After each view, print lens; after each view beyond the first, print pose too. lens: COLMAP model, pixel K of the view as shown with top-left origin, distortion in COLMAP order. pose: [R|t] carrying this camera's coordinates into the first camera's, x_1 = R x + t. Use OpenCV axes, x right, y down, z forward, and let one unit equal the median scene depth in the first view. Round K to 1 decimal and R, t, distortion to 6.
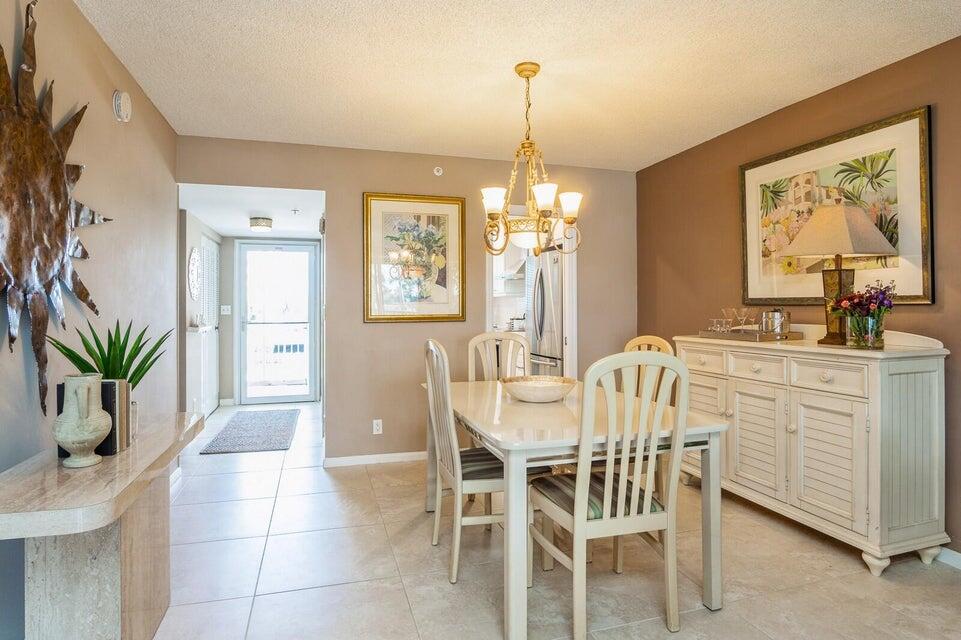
lens RADIAL K [[540.3, 0, 482.0], [0, 540.3, 306.5], [0, 0, 1]] dist [-0.027867, 0.000312]
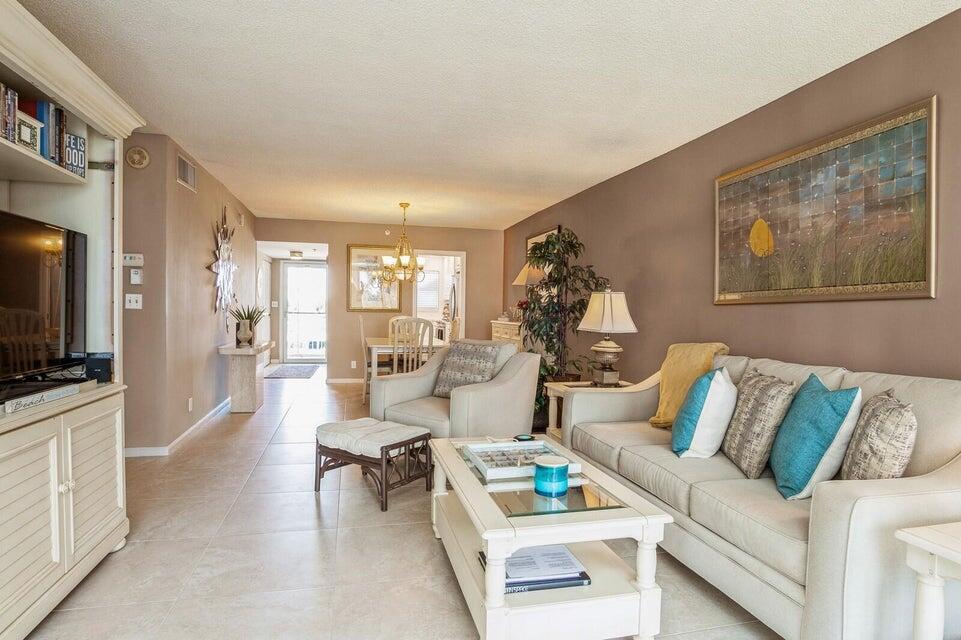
lens RADIAL K [[535.6, 0, 469.4], [0, 535.6, 326.4], [0, 0, 1]] dist [-0.001296, -0.001089]
pose [[0.996752, 0.023943, -0.076893, 0.353195], [-0.021336, 0.999175, 0.034560, 0.007564], [0.077657, -0.032807, 0.996440, -0.854453]]
